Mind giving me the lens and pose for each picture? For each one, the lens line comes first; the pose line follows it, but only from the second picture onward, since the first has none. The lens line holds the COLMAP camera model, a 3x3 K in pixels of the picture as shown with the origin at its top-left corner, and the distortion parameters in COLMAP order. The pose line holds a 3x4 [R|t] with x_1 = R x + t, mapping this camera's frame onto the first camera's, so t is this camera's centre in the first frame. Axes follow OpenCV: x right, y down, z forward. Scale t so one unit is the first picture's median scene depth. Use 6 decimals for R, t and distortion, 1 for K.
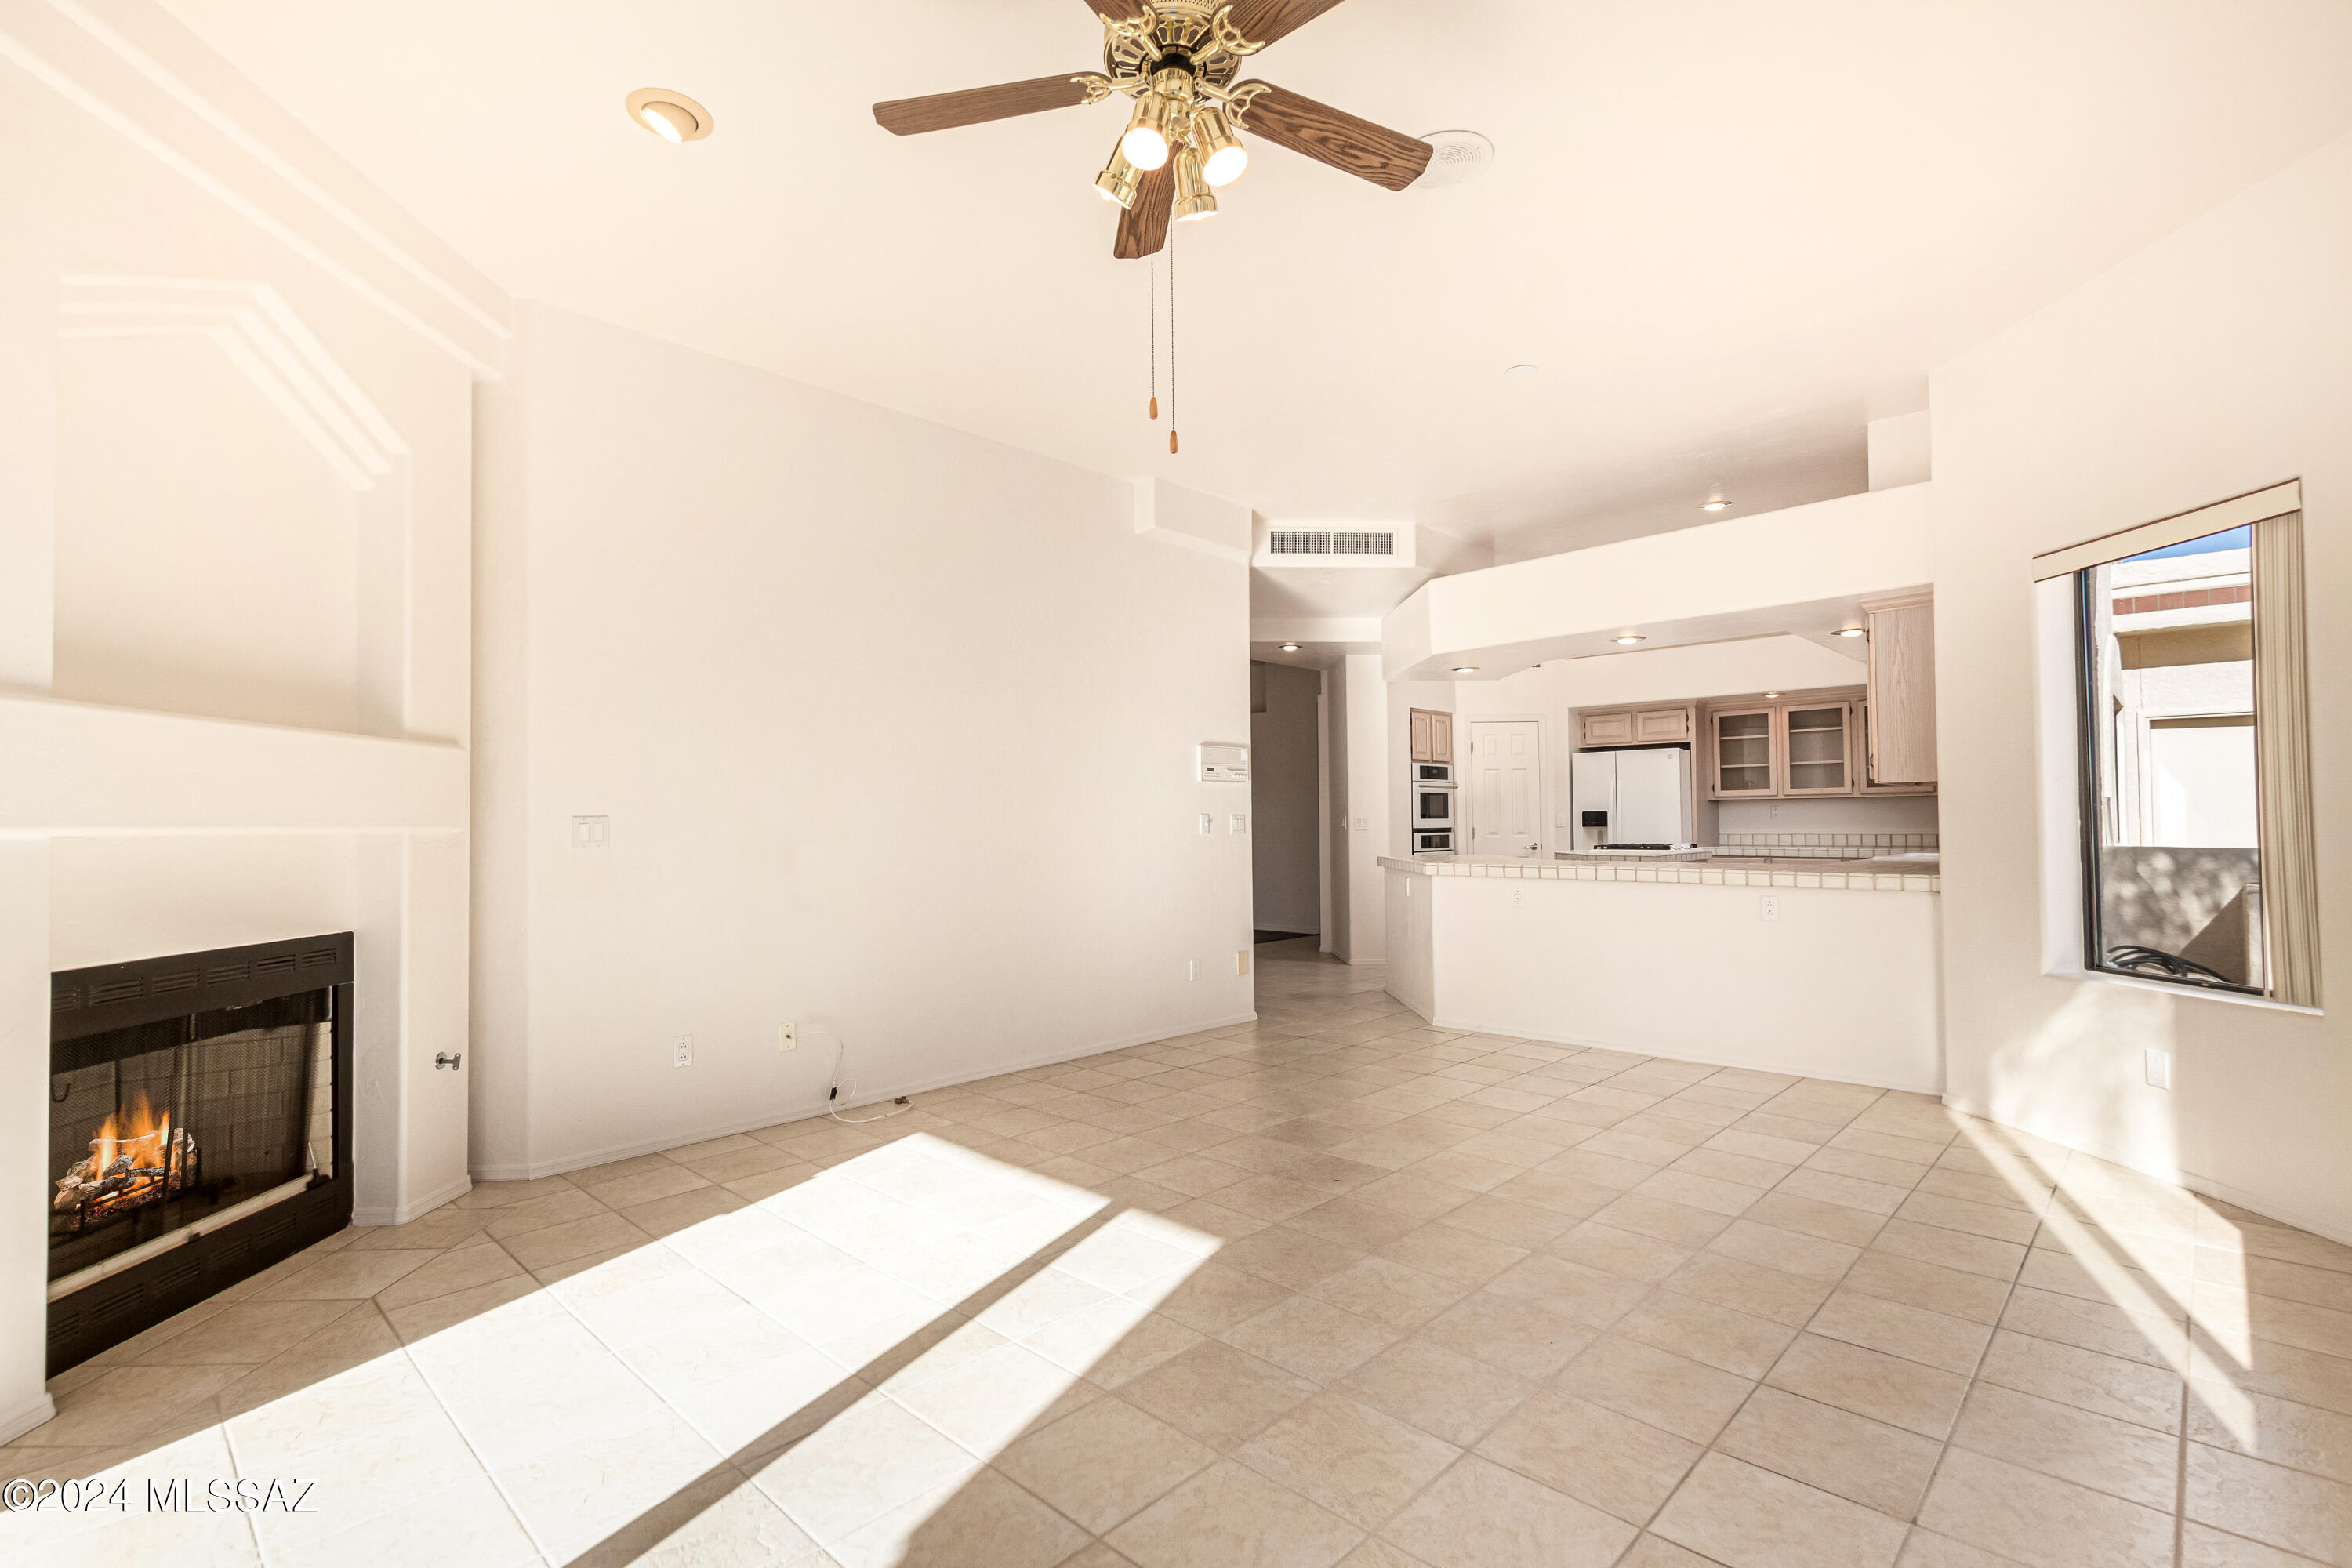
lens RADIAL K [[1090.4, 0, 1170.4], [0, 1090.4, 817.3], [0, 0, 1]] dist [0.002731, -0.000427]
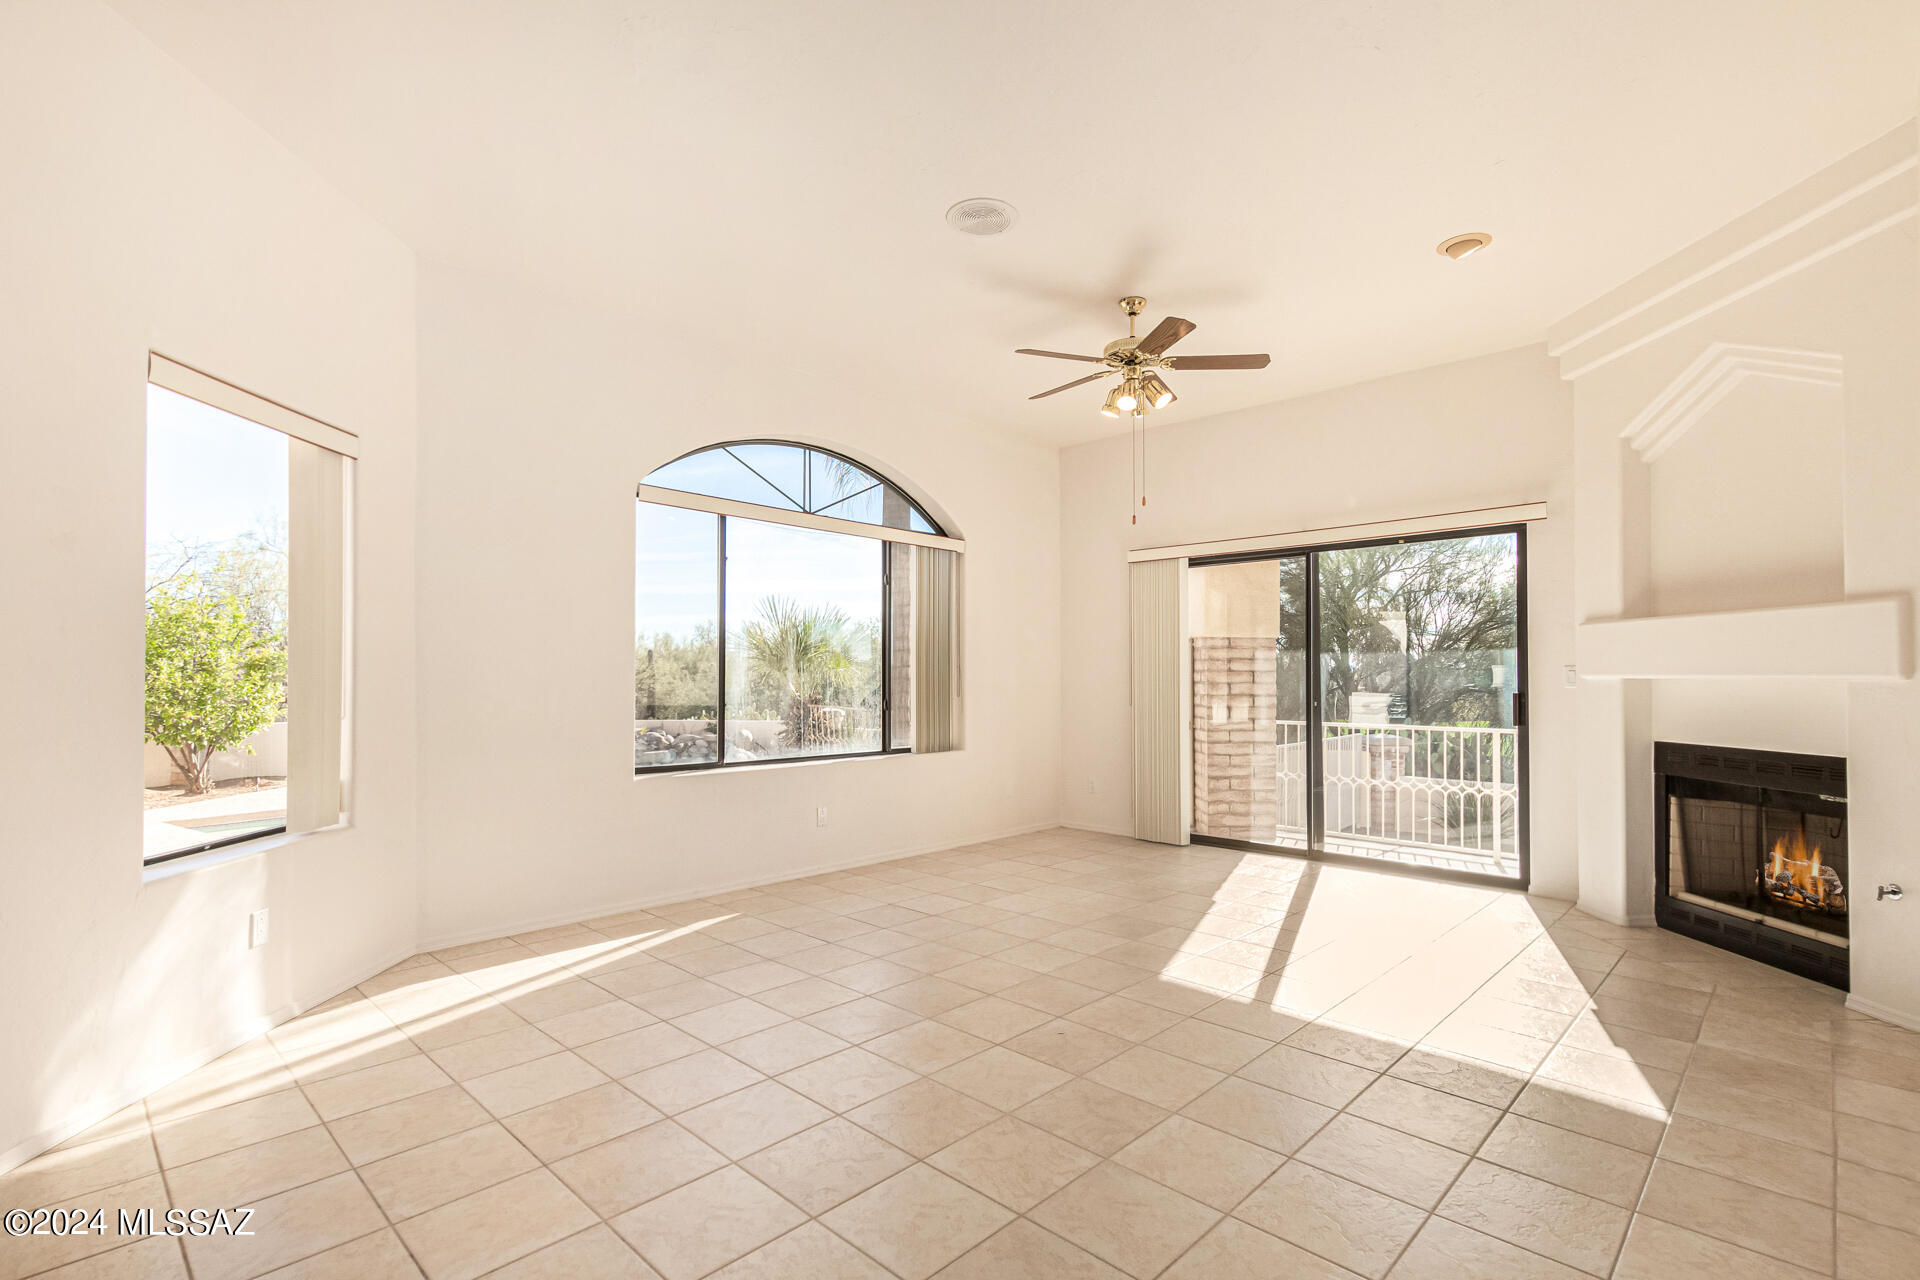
lens RADIAL K [[890.1, 0, 955.4], [0, 890.1, 667.2], [0, 0, 1]] dist [0.002731, -0.000427]
pose [[-0.999805, 0.012569, 0.015262, 0.259805], [0.012340, 0.999811, -0.015018, 0.003122], [-0.015448, -0.014826, -0.999771, 2.051878]]
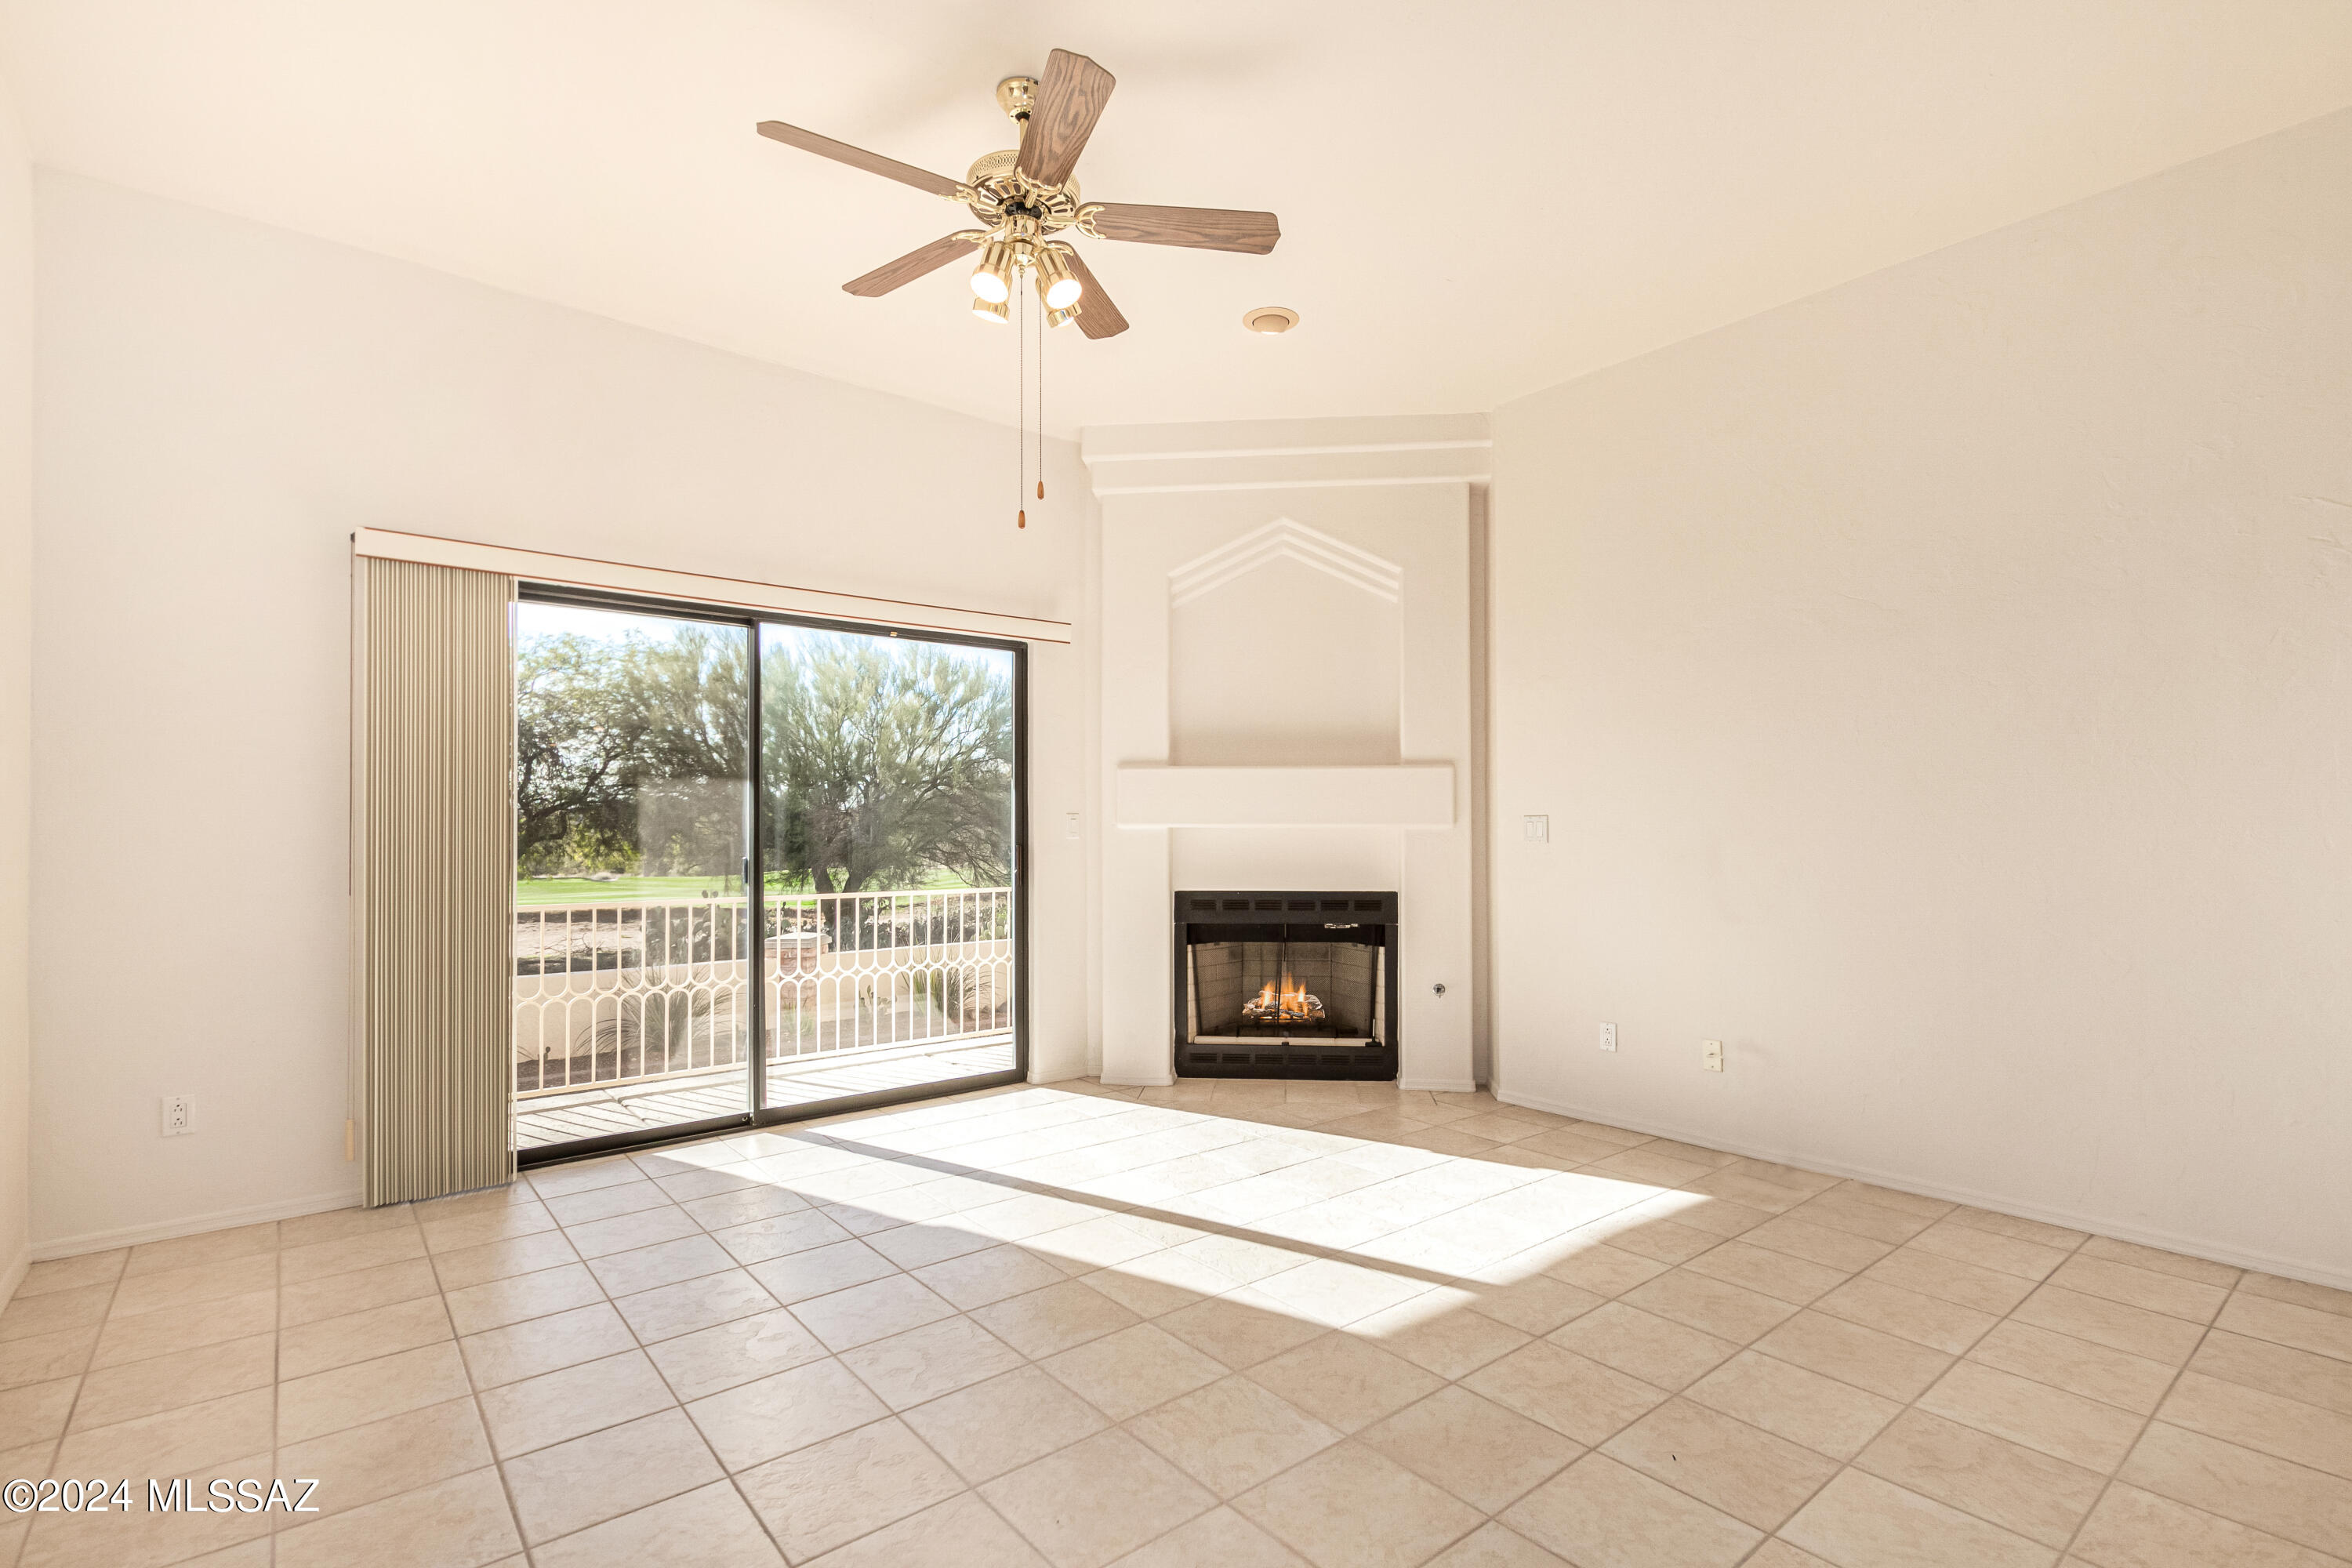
lens RADIAL K [[1096.6, 0, 1176.4], [0, 1096.6, 808.4], [0, 0, 1]] dist [0.000539, -0.000307]
pose [[-0.127737, -0.003607, -0.991801, 0.846147], [0.006724, 0.999967, -0.004503, -0.007721], [0.991785, -0.007244, -0.127709, 0.912118]]
